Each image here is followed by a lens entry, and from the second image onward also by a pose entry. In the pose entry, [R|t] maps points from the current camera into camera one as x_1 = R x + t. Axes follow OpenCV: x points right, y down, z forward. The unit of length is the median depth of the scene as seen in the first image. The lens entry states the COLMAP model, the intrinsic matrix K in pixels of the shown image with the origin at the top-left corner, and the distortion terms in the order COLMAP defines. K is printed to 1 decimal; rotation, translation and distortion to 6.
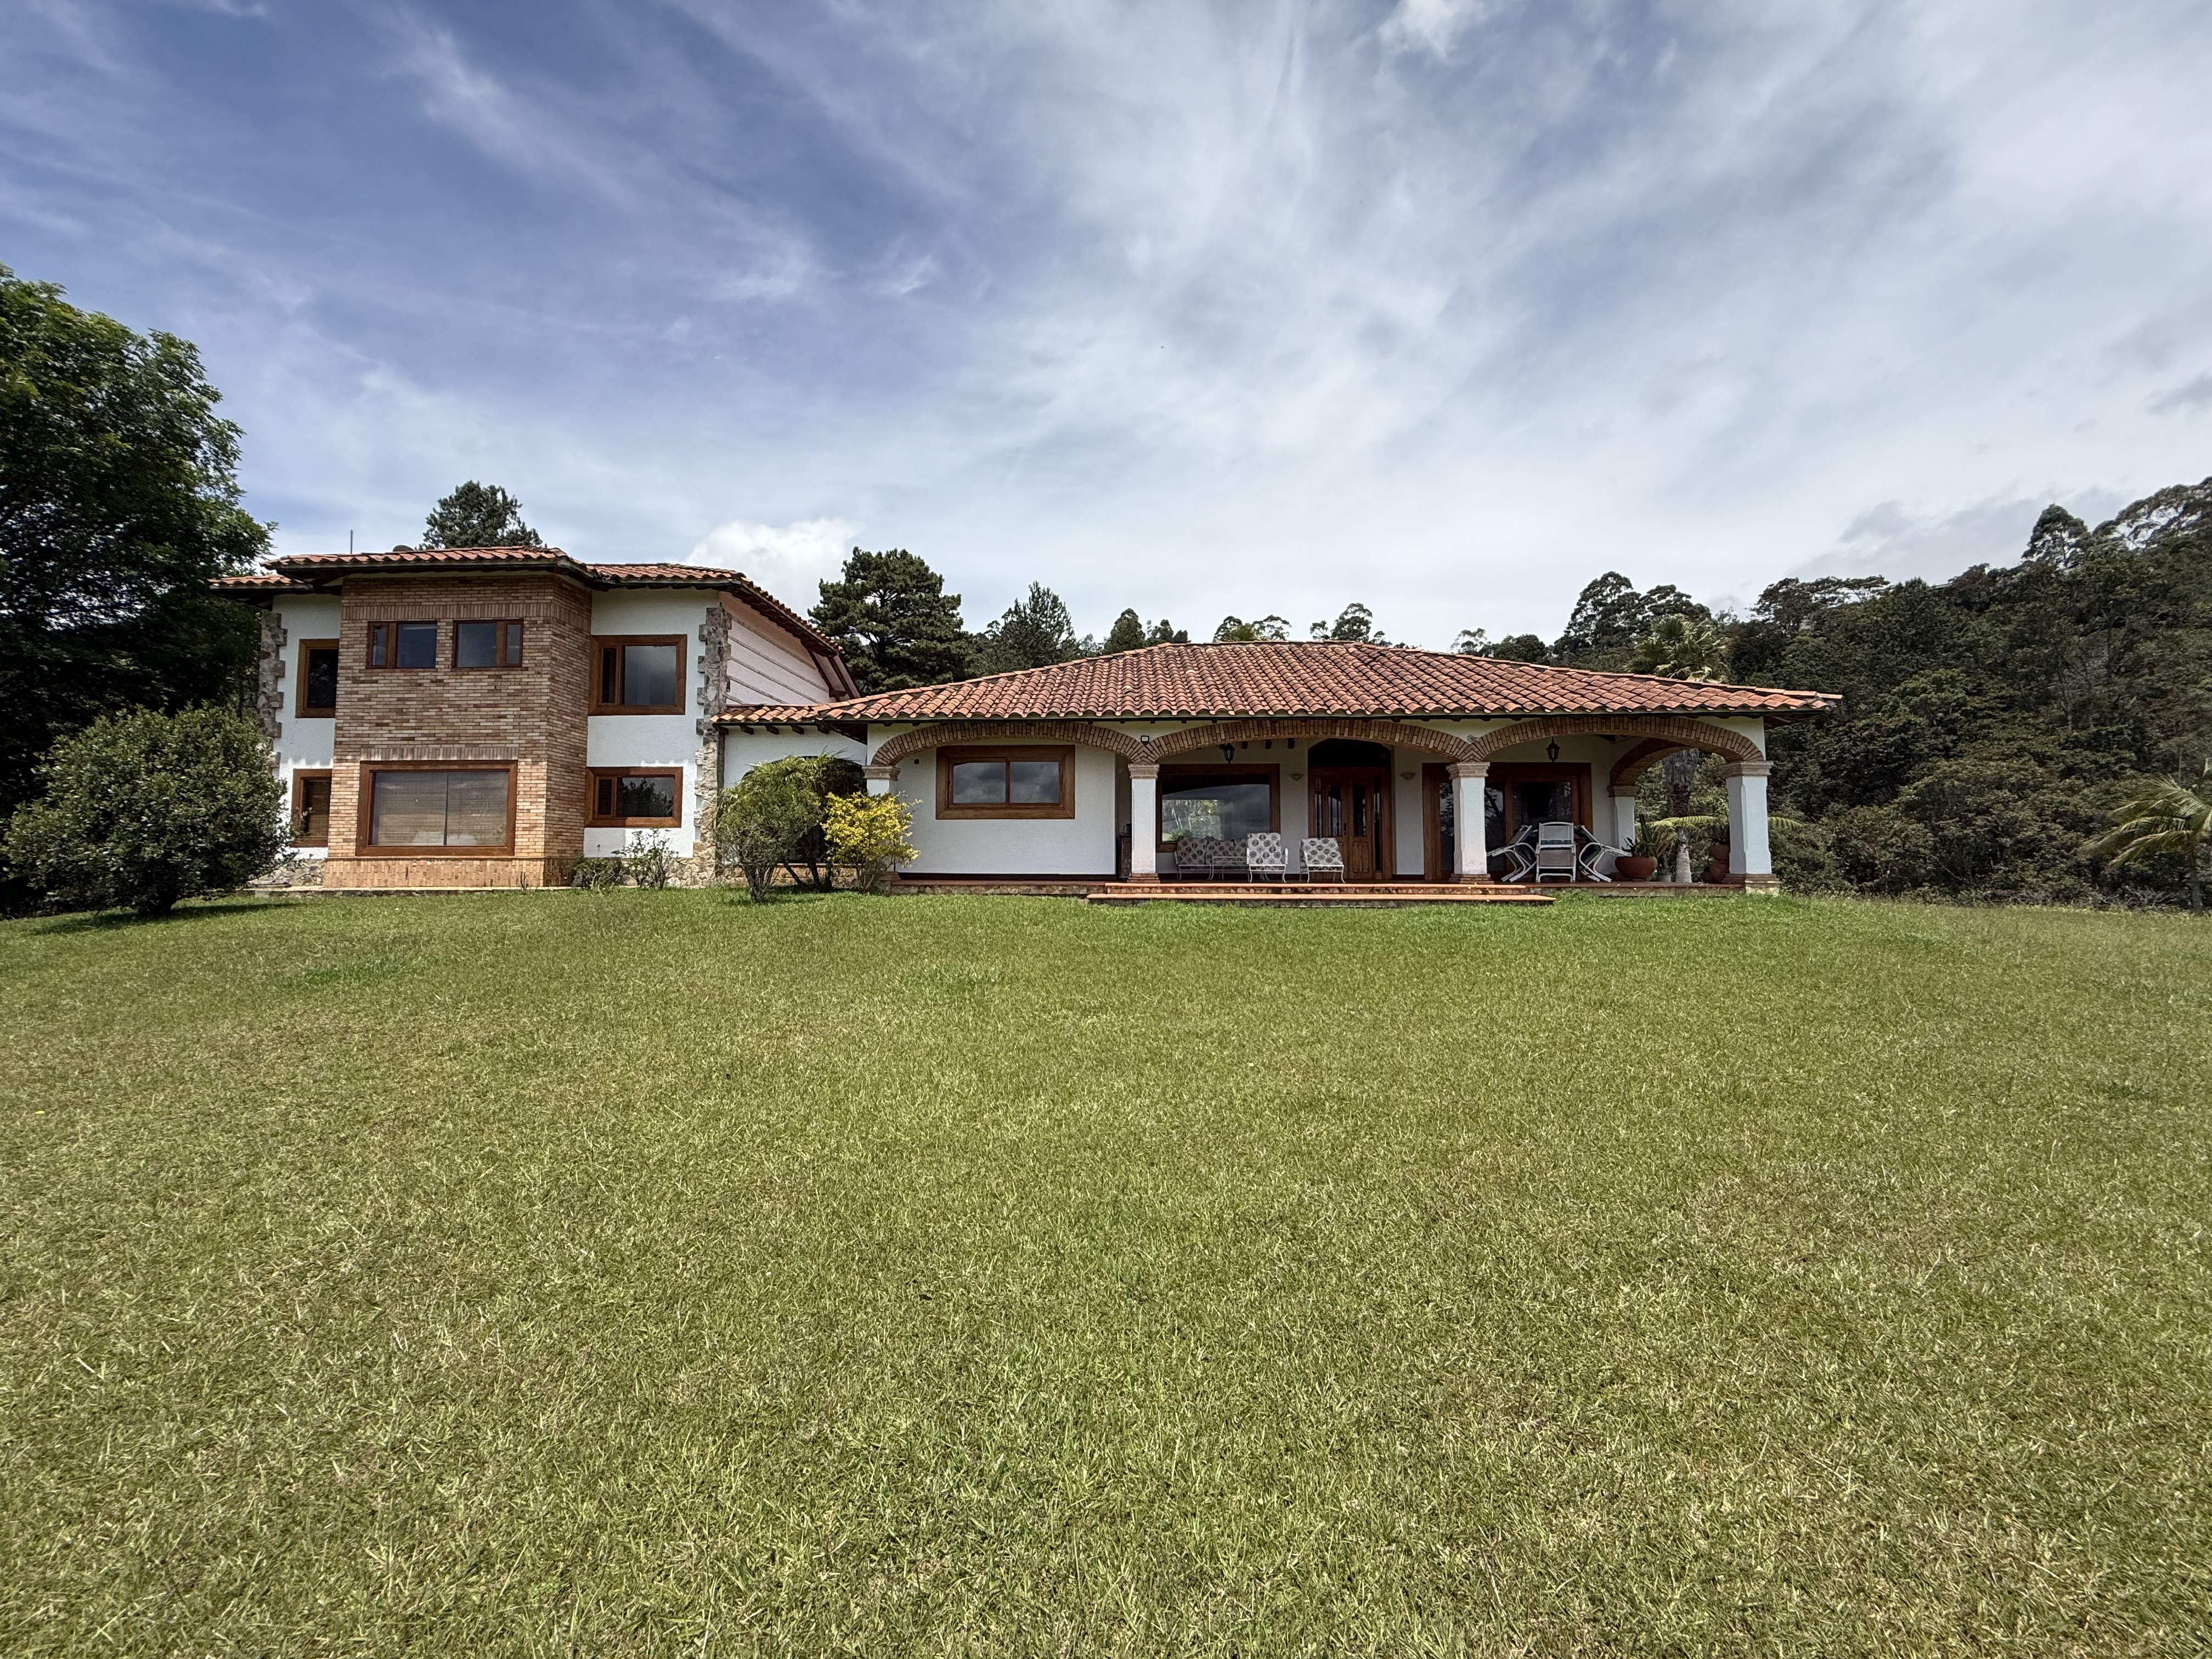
lens RADIAL K [[905.1, 0, 1108.6], [0, 905.1, 779.2], [0, 0, 1]] dist [0.001553, -0.000029]
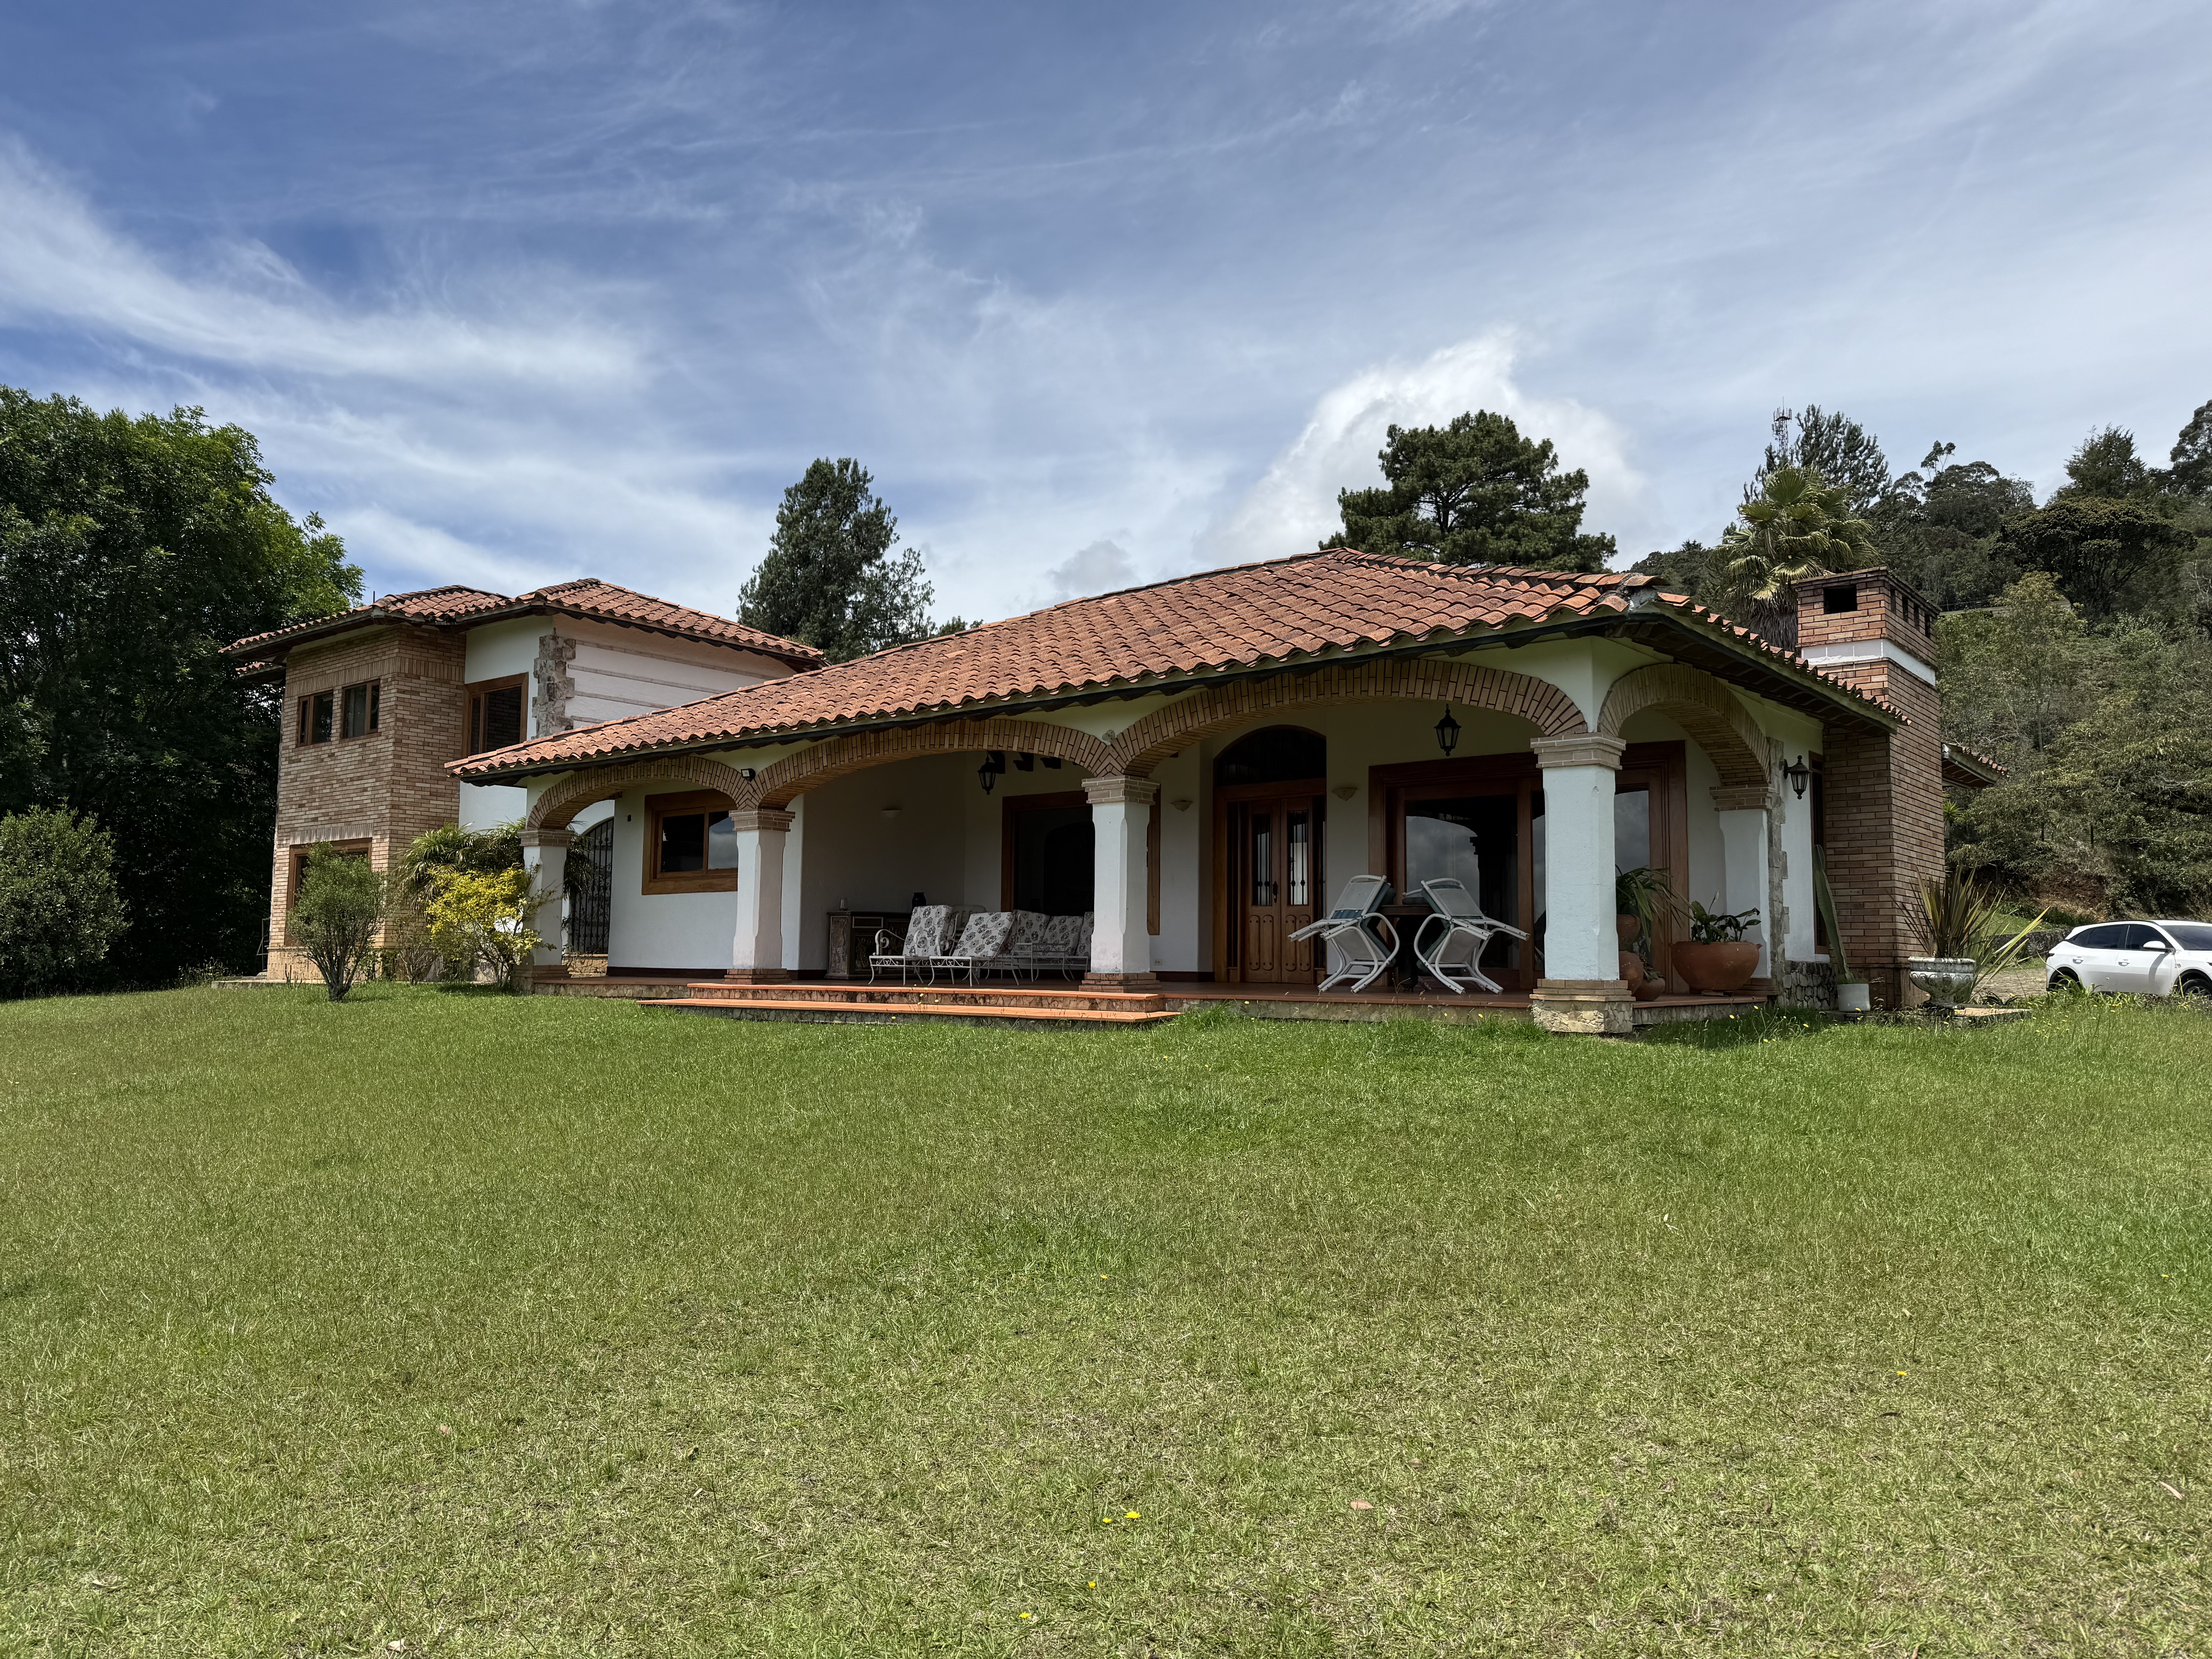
lens RADIAL K [[1554.2, 0, 1106.0], [0, 1554.2, 829.5], [0, 0, 1]] dist [0.092588, -0.139833]
pose [[0.793456, -0.044372, -0.607009, 0.765583], [0.055330, 0.998468, -0.000663, 0.011189], [0.606108, -0.033059, 0.794695, 0.177134]]
